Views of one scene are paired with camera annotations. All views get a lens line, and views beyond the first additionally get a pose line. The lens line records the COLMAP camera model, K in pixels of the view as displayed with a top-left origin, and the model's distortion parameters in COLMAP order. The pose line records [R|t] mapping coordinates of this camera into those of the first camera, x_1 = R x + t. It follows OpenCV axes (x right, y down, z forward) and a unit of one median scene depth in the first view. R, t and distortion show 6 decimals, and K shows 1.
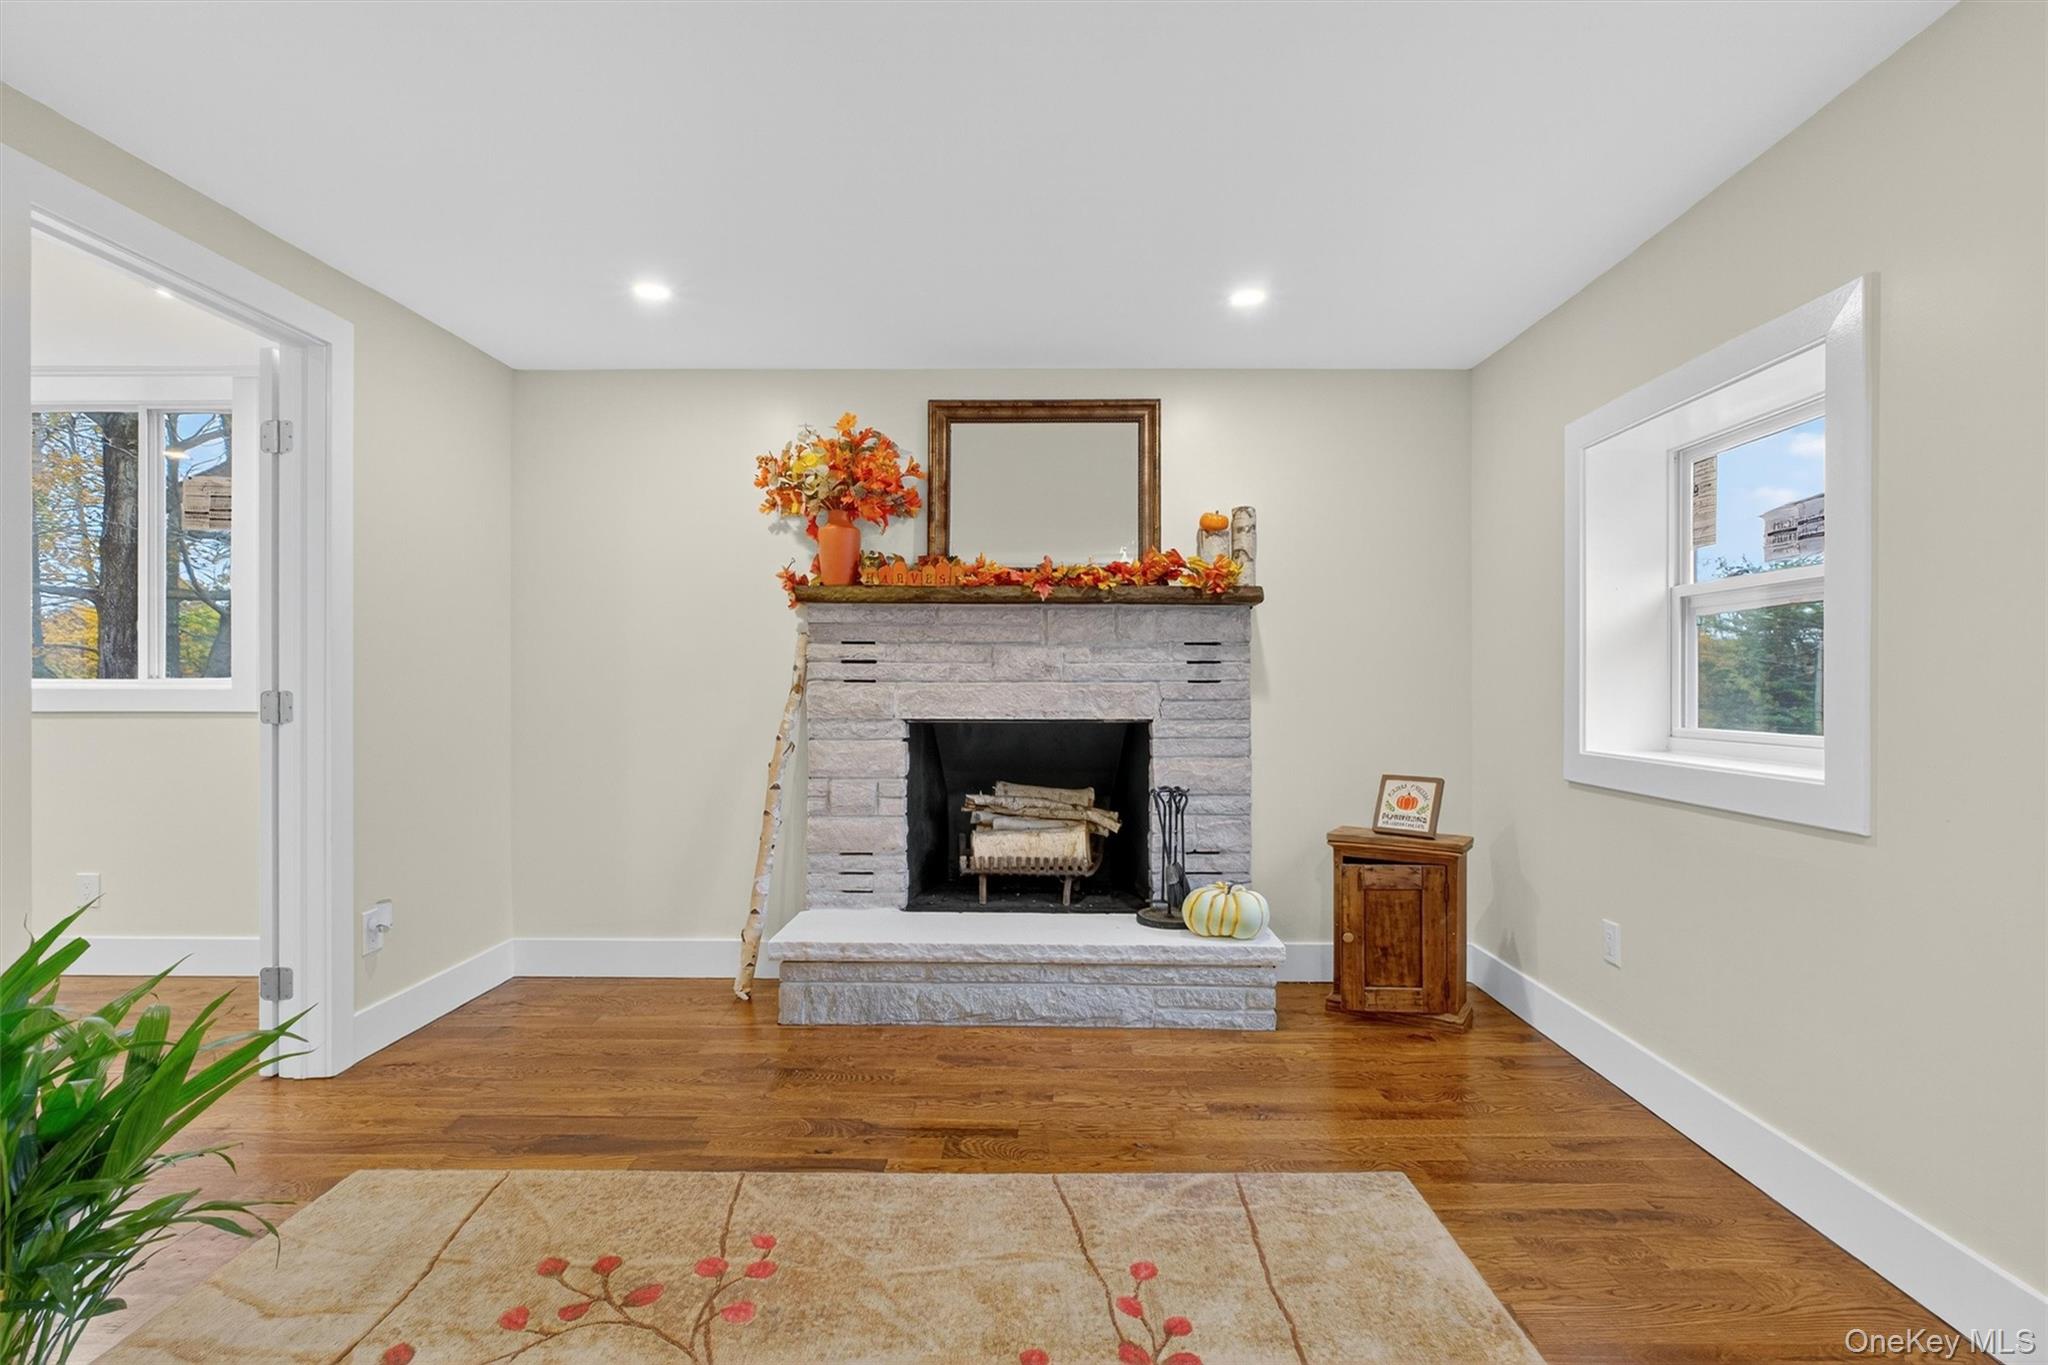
lens RADIAL K [[952.8, 0, 1034.4], [0, 952.8, 688.1], [0, 0, 1]] dist [0.003555, 0.000106]
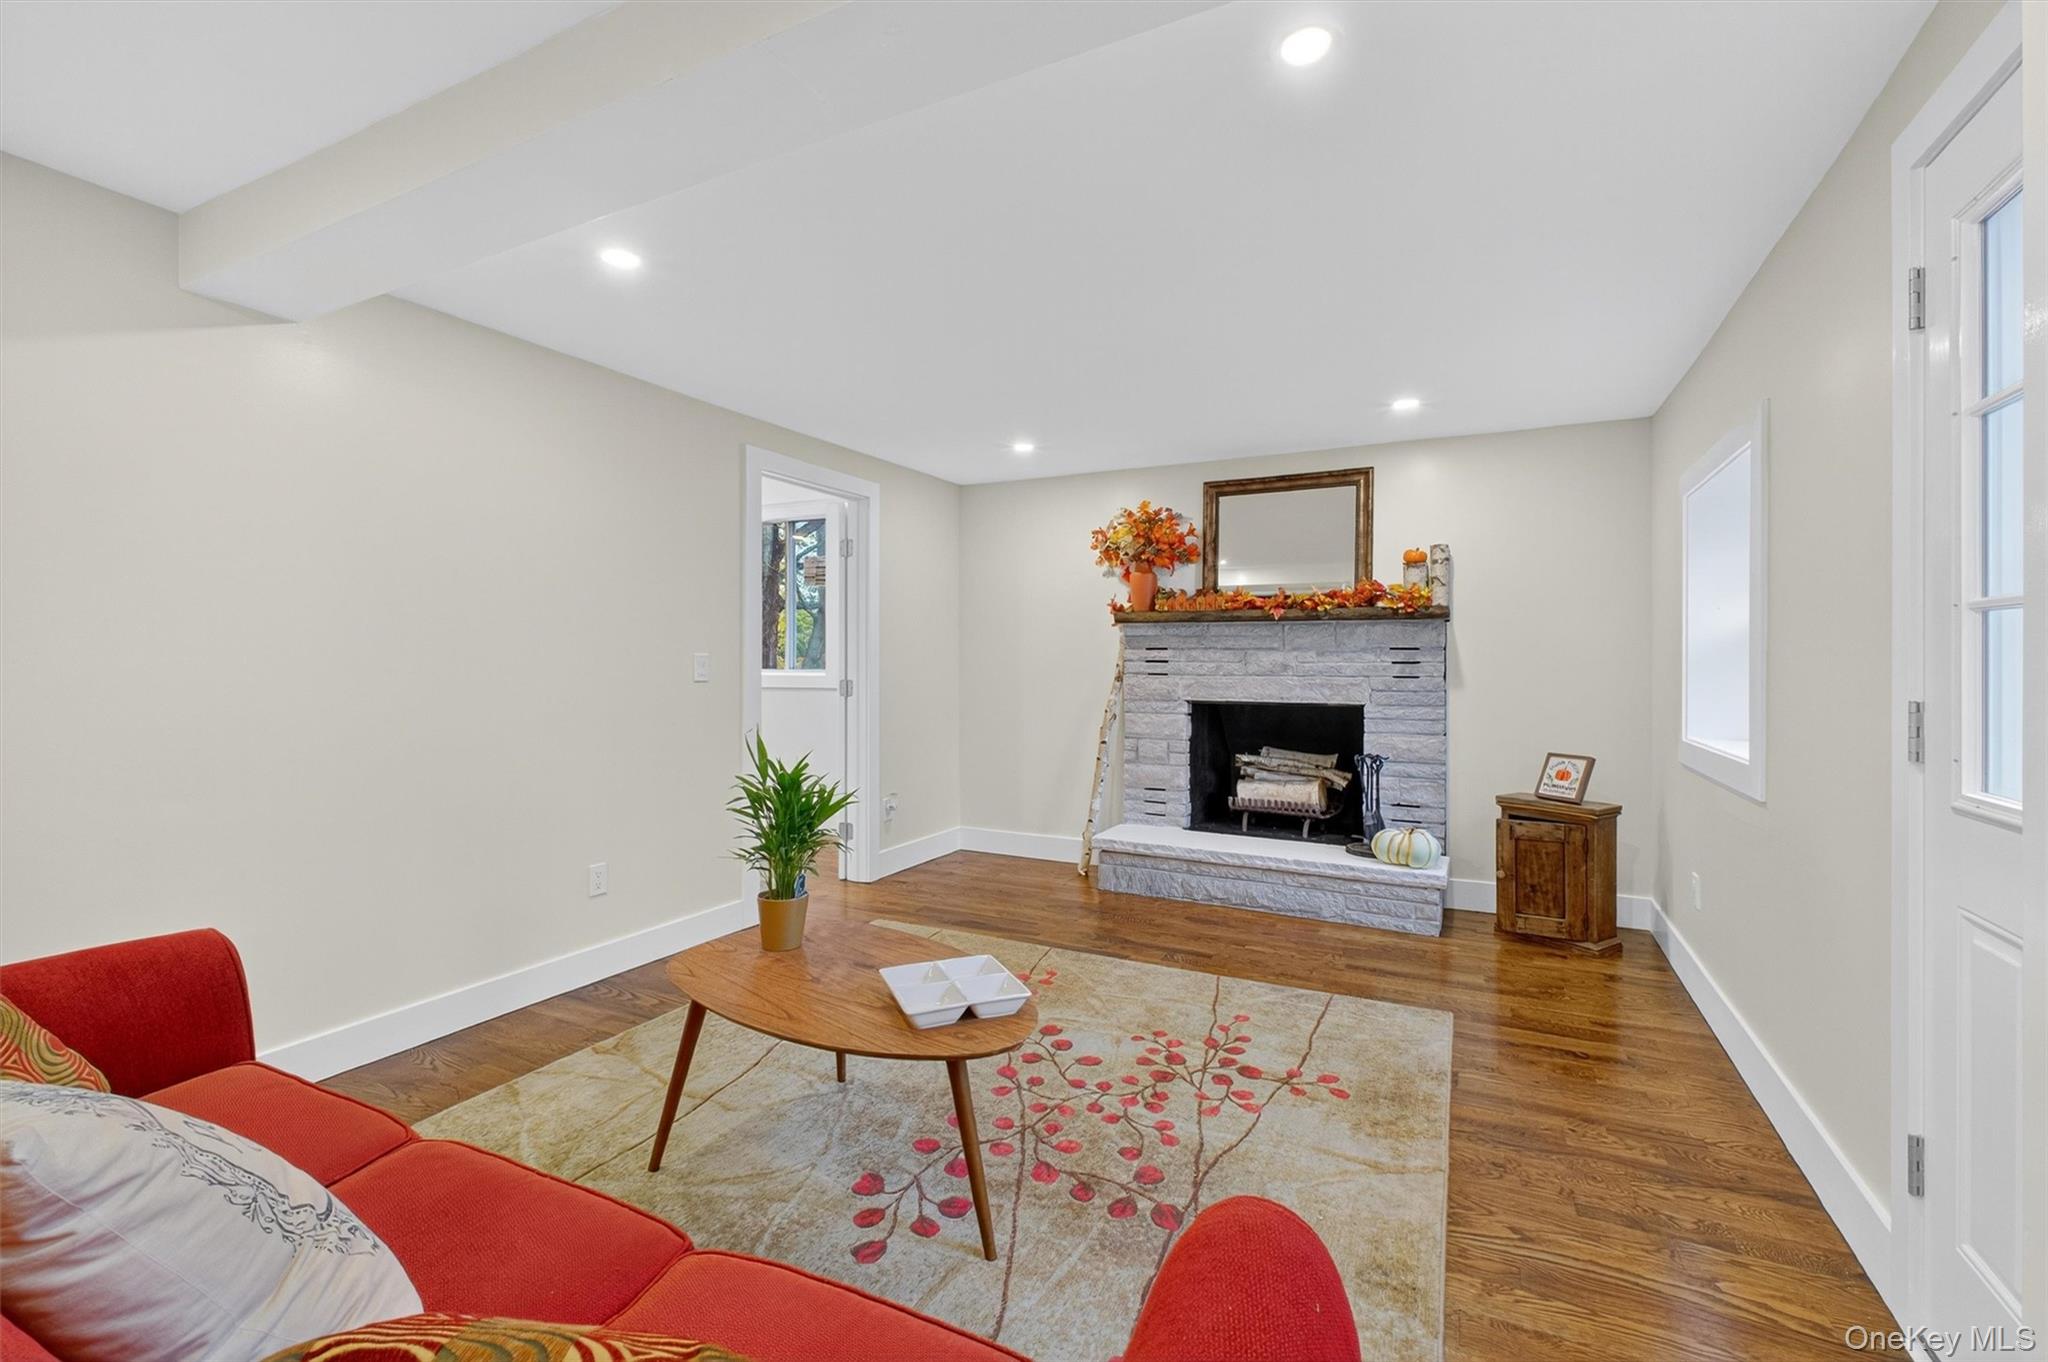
lens RADIAL K [[869.7, 0, 1036.3], [0, 869.7, 675.3], [0, 0, 1]] dist [0.000937, 0.000513]
pose [[0.899833, 0.009381, -0.436134, 0.247007], [-0.004023, 0.999905, 0.013206, -0.023516], [0.436216, -0.010128, 0.899785, -0.321428]]
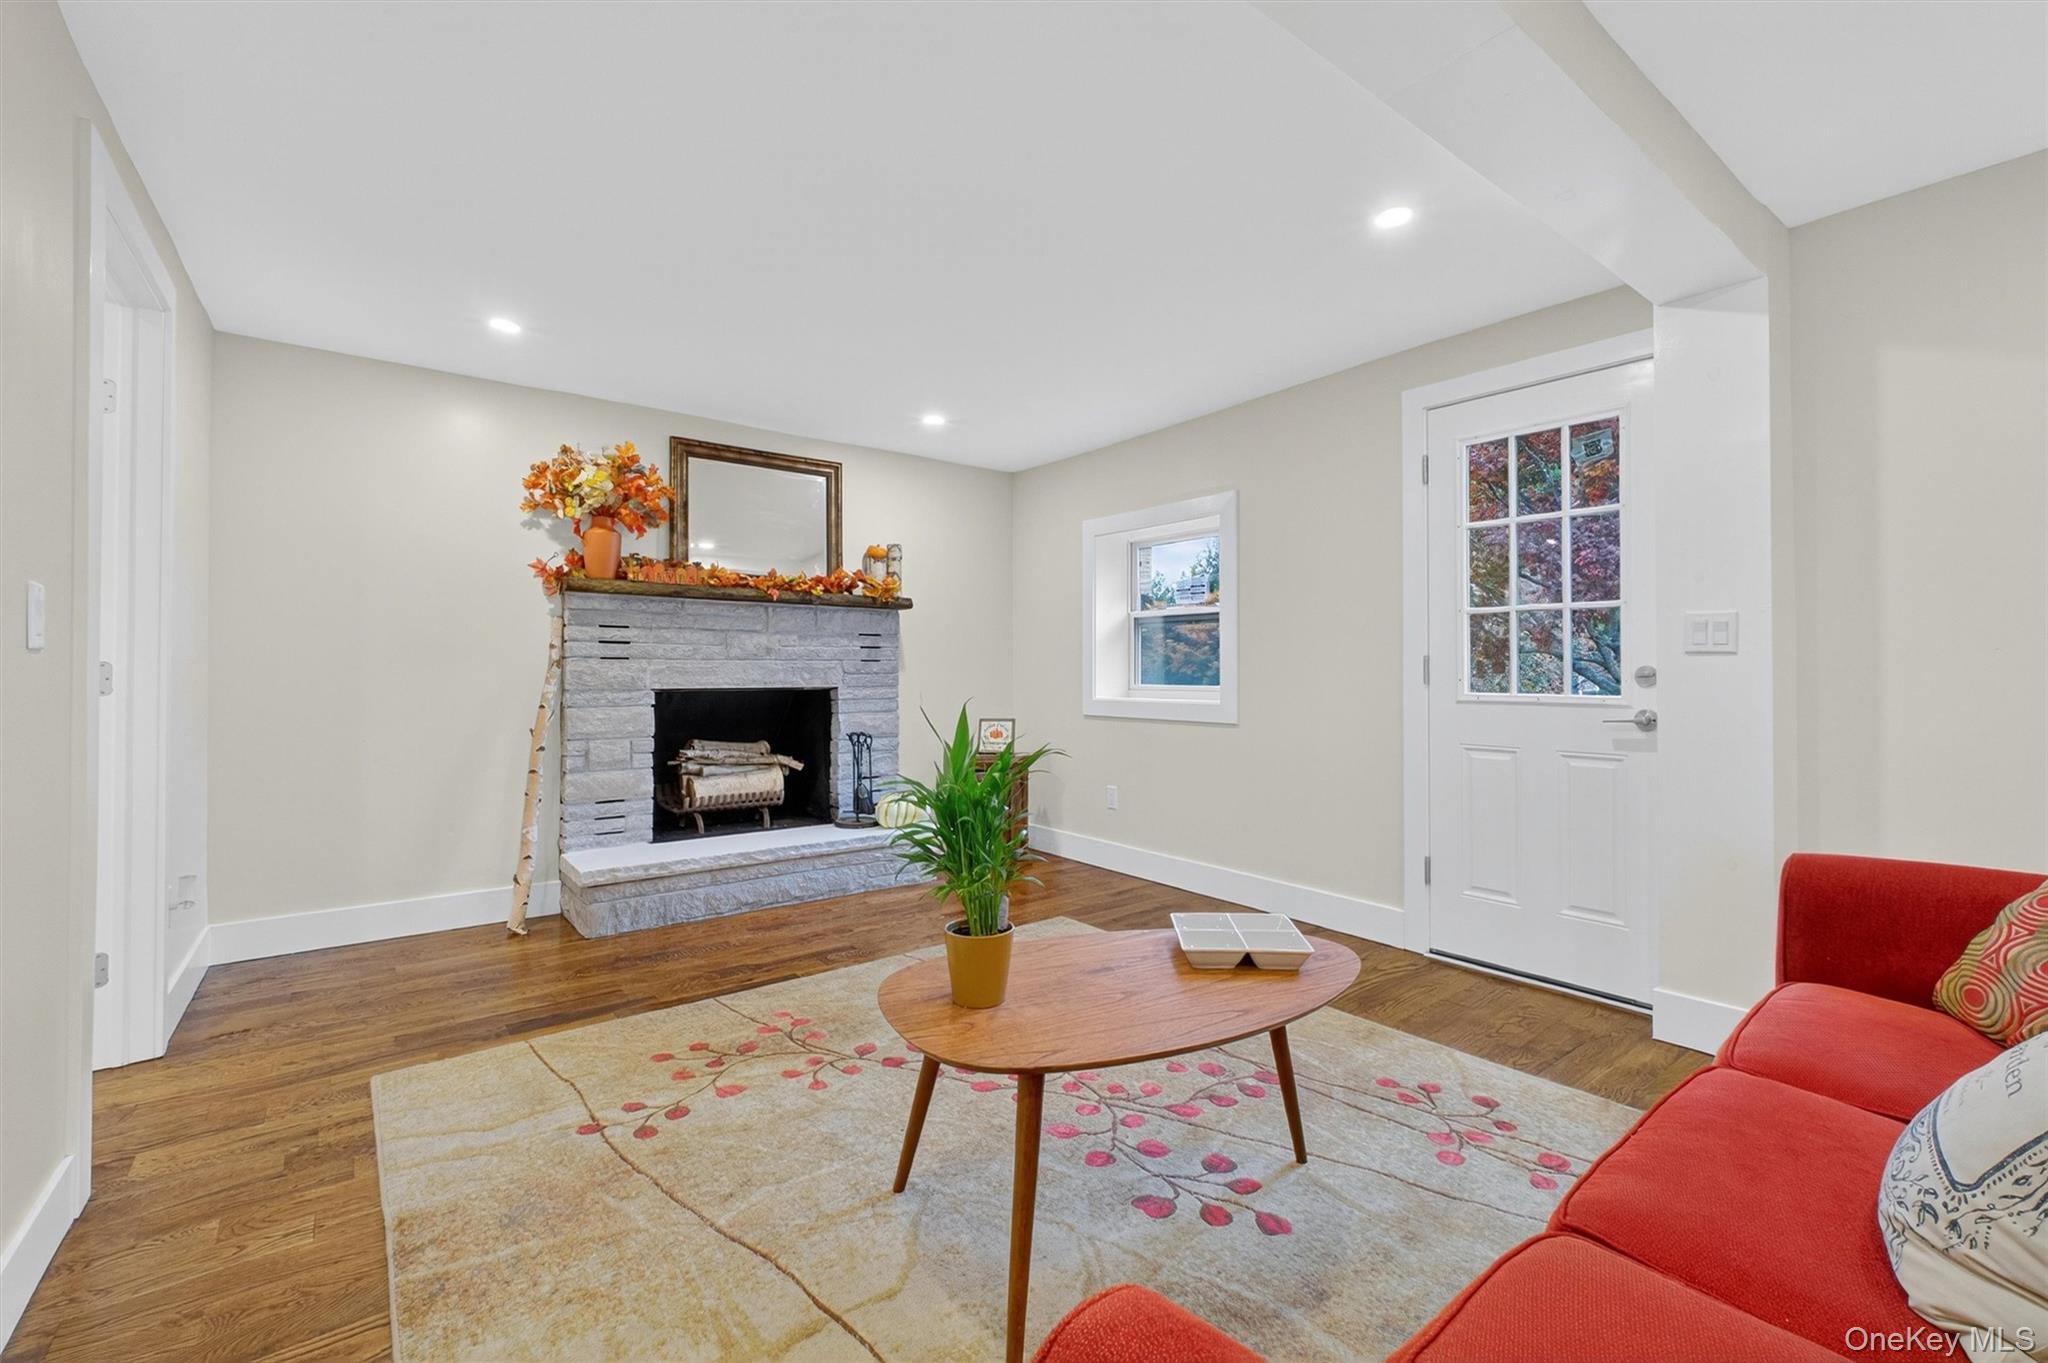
lens RADIAL K [[869.7, 0, 1036.3], [0, 869.7, 675.8], [0, 0, 1]] dist [0.000937, 0.000513]
pose [[0.777242, -0.004130, 0.629189, -0.471904], [0.002137, 0.999990, 0.003924, 0.011908], [-0.629199, -0.001705, 0.777243, -0.202818]]
